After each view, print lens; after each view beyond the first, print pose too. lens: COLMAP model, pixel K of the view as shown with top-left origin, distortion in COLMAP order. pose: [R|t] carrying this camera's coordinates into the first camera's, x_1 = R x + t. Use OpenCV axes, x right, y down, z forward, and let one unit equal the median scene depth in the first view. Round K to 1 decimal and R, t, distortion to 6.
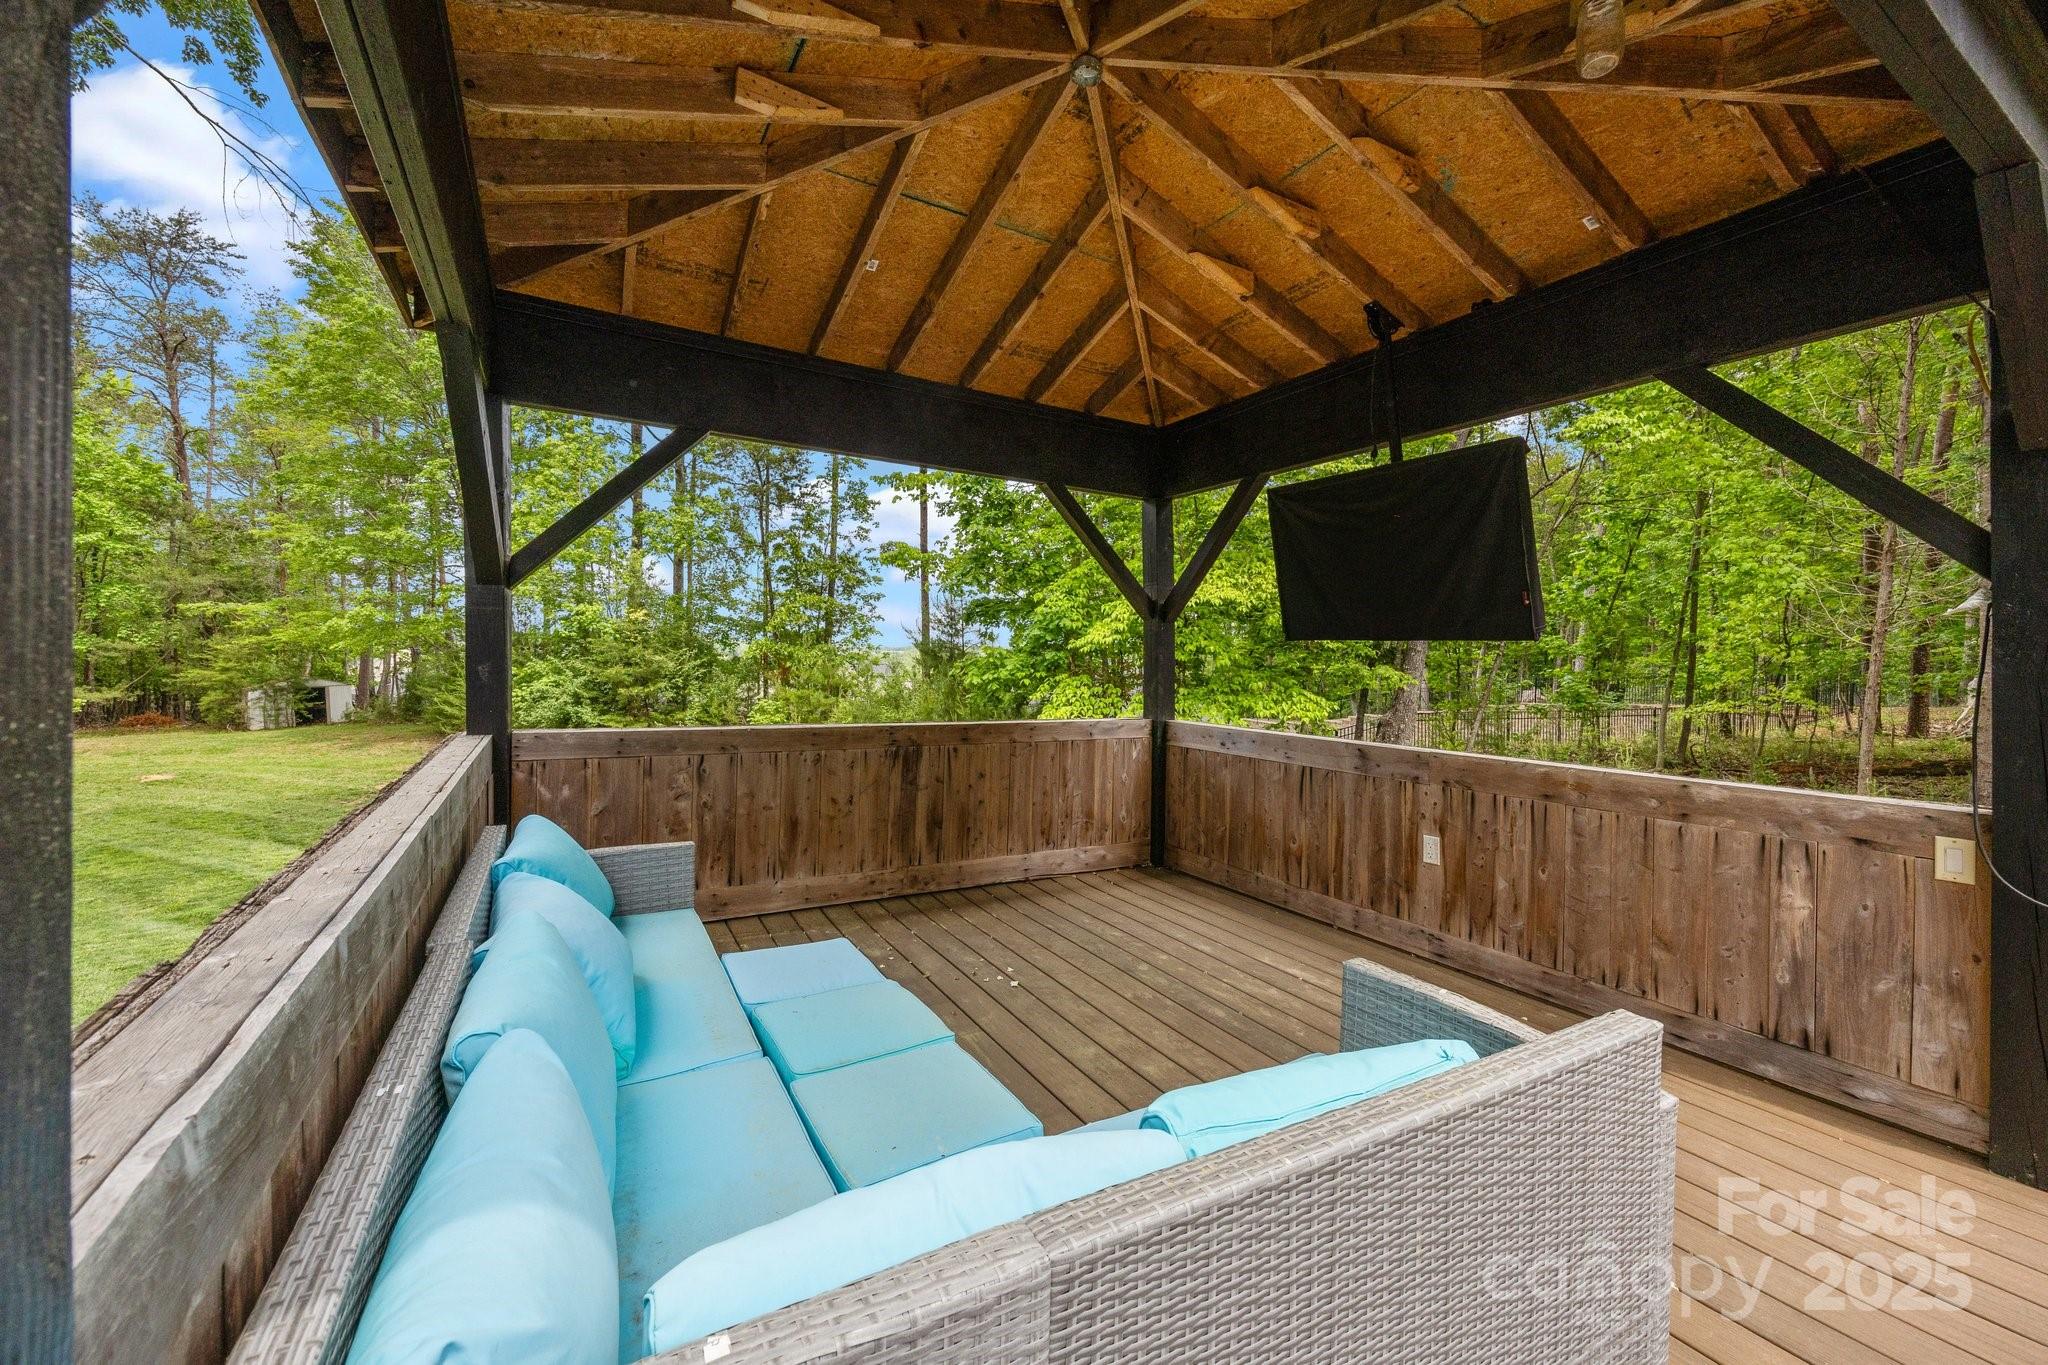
lens RADIAL K [[786.1, 0, 996.2], [0, 786.1, 660.8], [0, 0, 1]] dist [-0.002038, -0.000647]
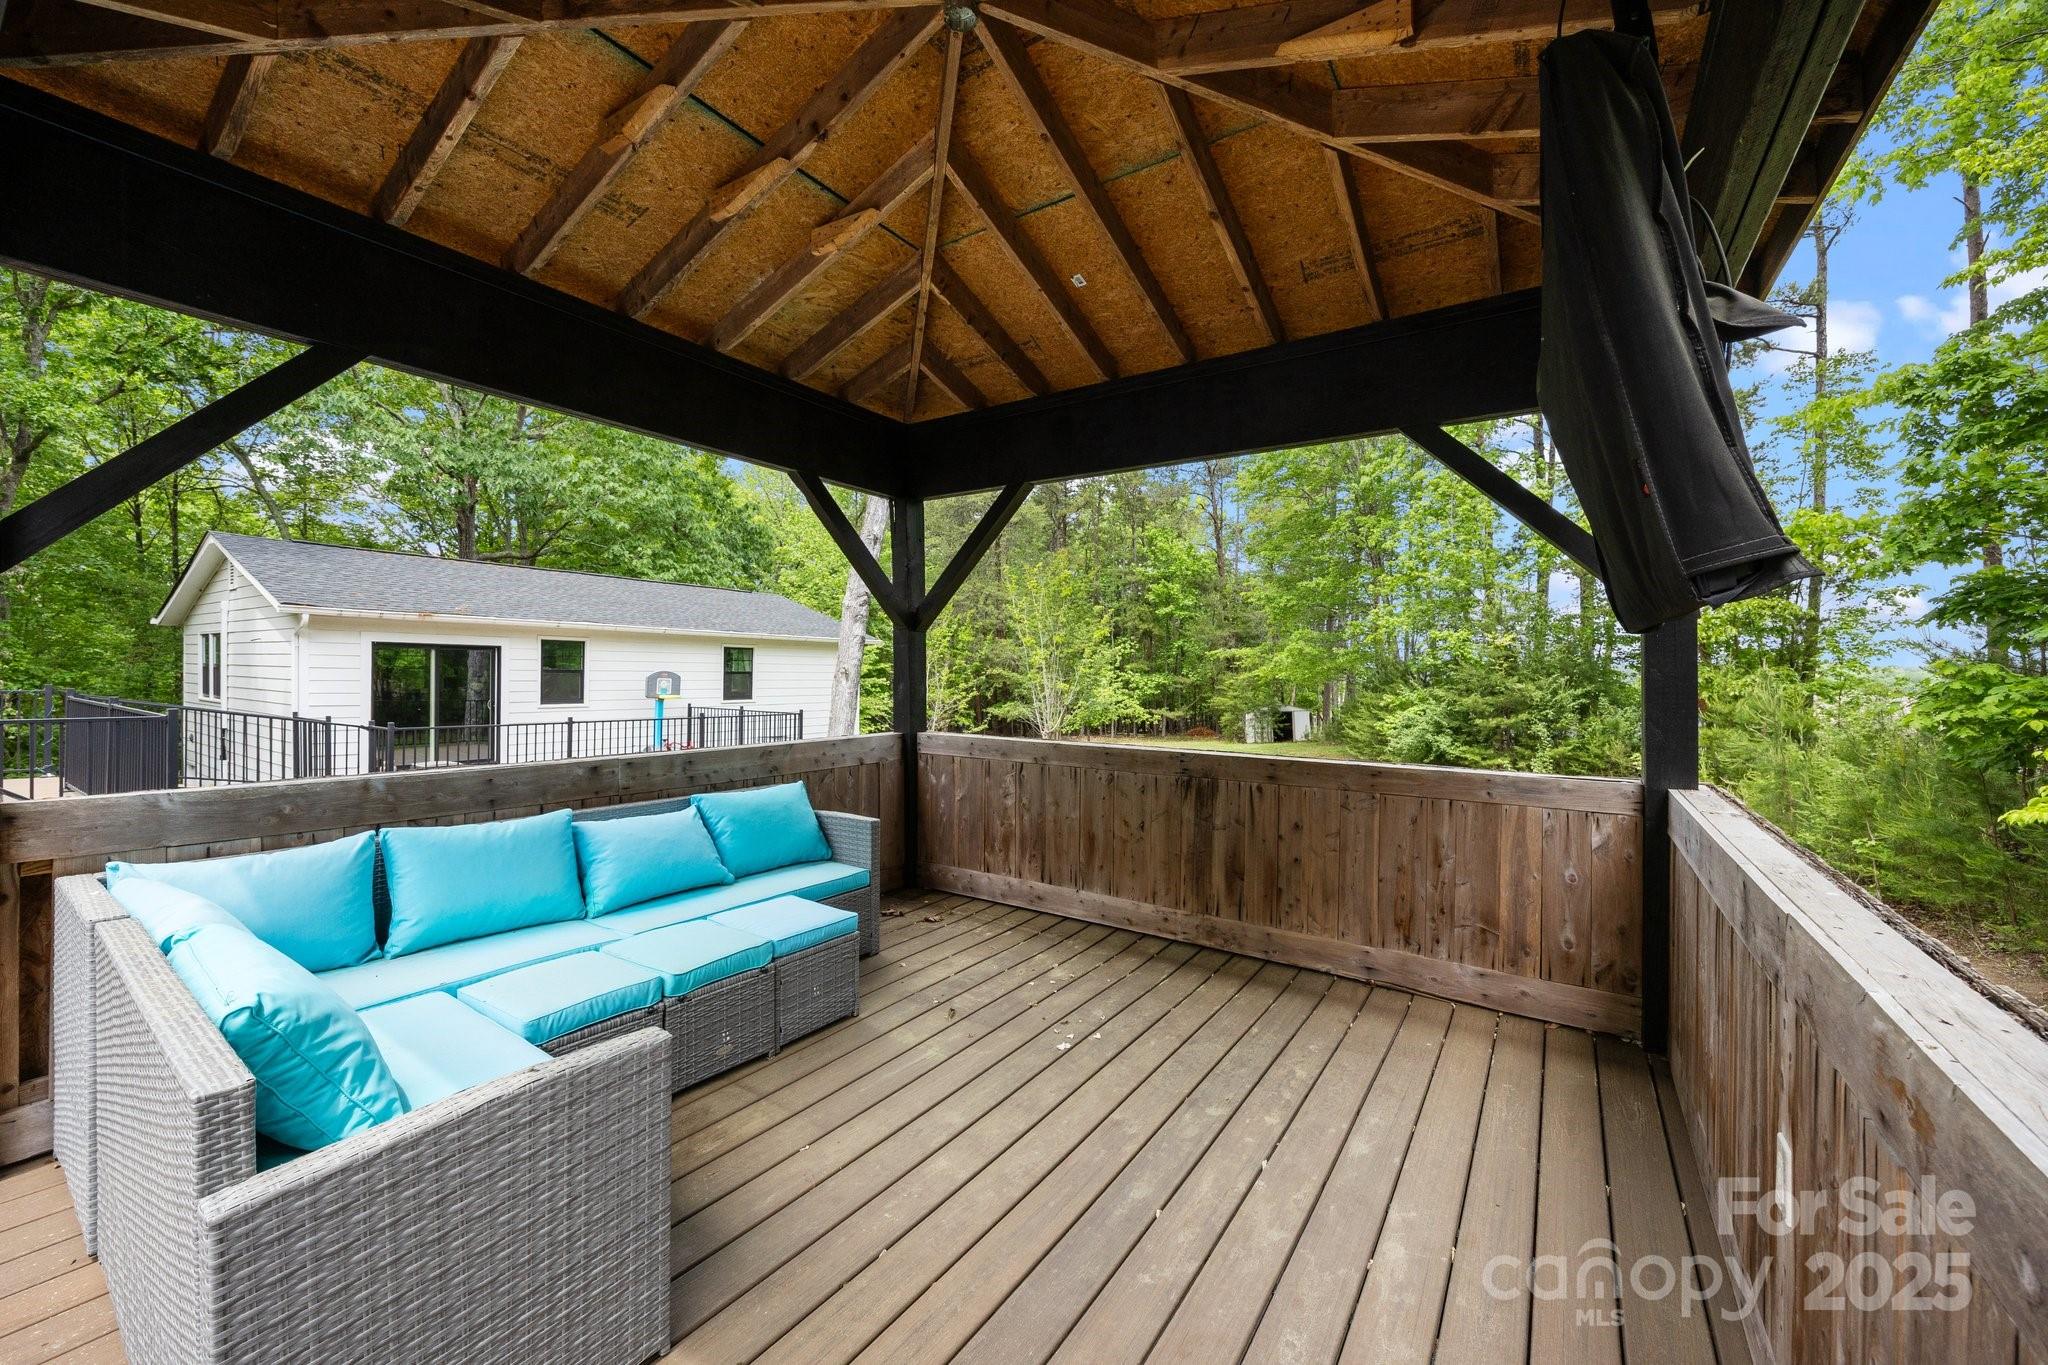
lens RADIAL K [[786.1, 0, 1020.2], [0, 786.1, 688.9], [0, 0, 1]] dist [-0.002038, -0.000647]
pose [[0.450258, -0.002175, -0.892896, 0.556010], [-0.001304, 0.999994, -0.003093, 0.012187], [0.892897, 0.002557, 0.450253, 0.401364]]
